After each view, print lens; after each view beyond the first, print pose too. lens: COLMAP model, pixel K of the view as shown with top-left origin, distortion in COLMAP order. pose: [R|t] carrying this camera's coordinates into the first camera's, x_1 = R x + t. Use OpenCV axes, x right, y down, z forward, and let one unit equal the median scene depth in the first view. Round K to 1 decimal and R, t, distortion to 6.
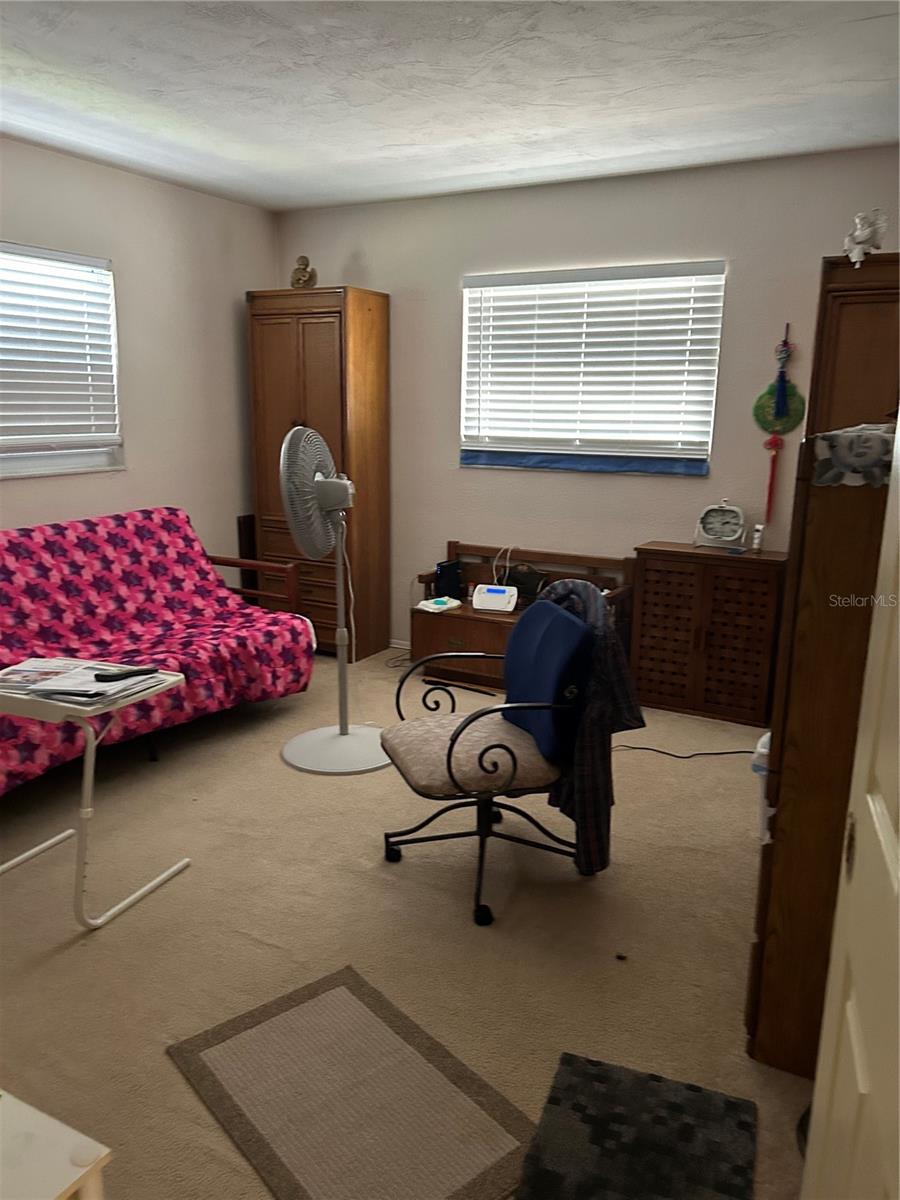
lens RADIAL K [[903.9, 0, 451.9], [0, 903.9, 607.6], [0, 0, 1]] dist [0.052604, -0.001737]
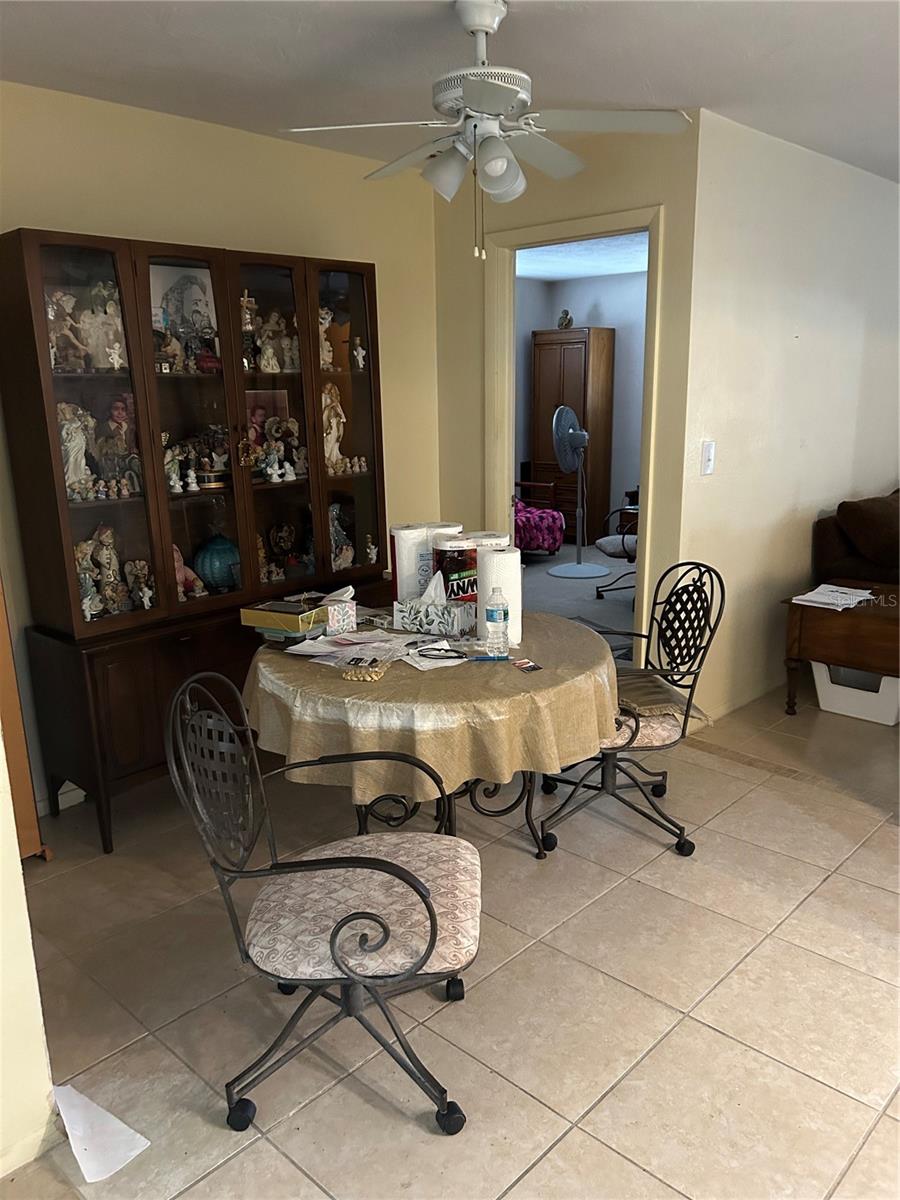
lens RADIAL K [[903.9, 0, 443.7], [0, 903.9, 601.1], [0, 0, 1]] dist [0.052604, -0.001737]
pose [[0.963349, 0.032684, -0.266252, 0.109565], [-0.030508, 0.999459, 0.012306, 0.183910], [0.266510, -0.003733, 0.963825, -0.862133]]
